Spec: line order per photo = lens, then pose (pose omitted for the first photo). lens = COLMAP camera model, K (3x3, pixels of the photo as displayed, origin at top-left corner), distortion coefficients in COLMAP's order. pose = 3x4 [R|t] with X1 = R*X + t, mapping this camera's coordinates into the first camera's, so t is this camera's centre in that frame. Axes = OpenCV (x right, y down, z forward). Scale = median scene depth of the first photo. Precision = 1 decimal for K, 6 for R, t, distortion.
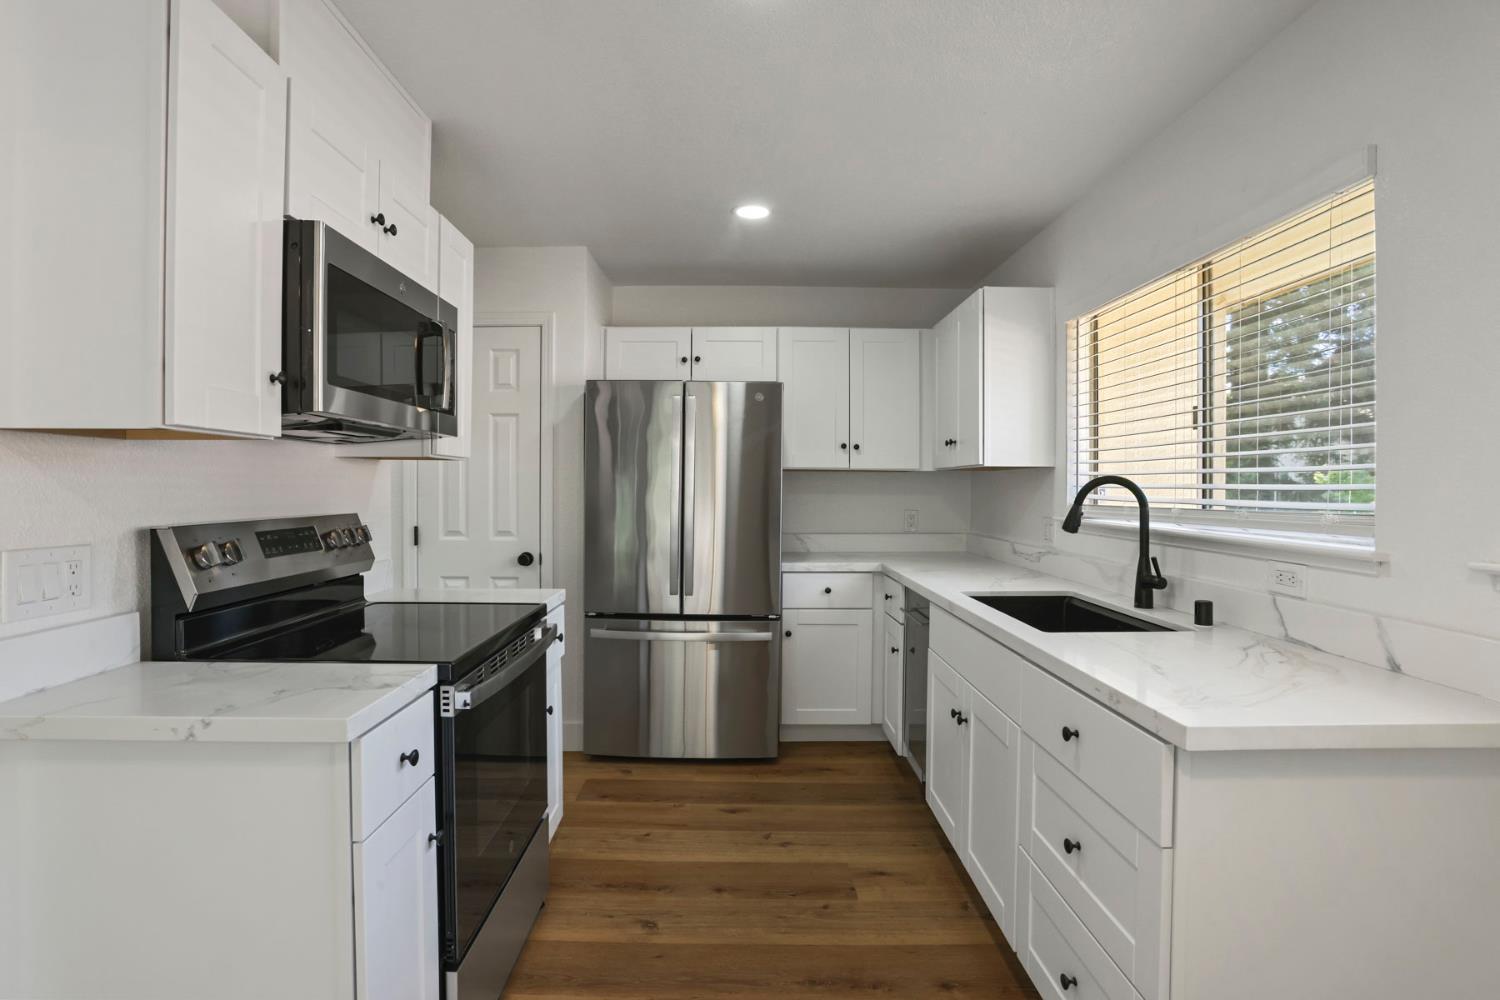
lens RADIAL K [[737.3, 0, 738.6], [0, 737.3, 493.3], [0, 0, 1]] dist [-0.052066, 0.015802]
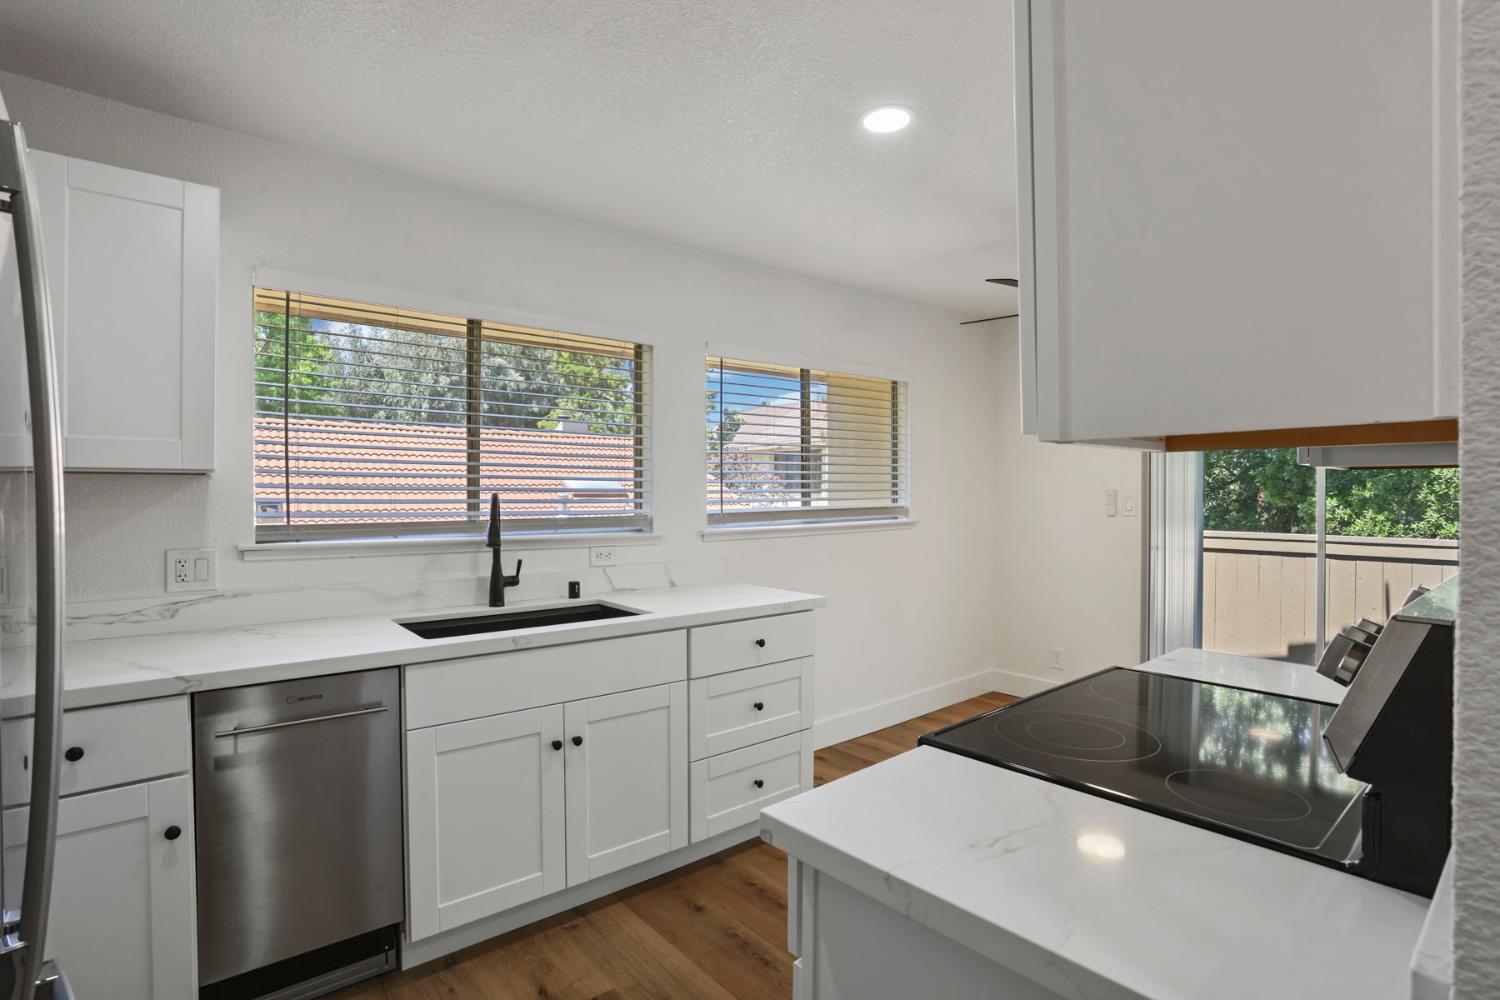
lens RADIAL K [[715.7, 0, 750.0], [0, 715.7, 500.0], [0, 0, 1]] dist [-0.057734, 0.018712]
pose [[-0.638395, -0.008555, 0.769661, -0.568316], [0.003986, 0.999888, 0.014420, -0.026728], [-0.769698, 0.012273, -0.638290, 1.398518]]
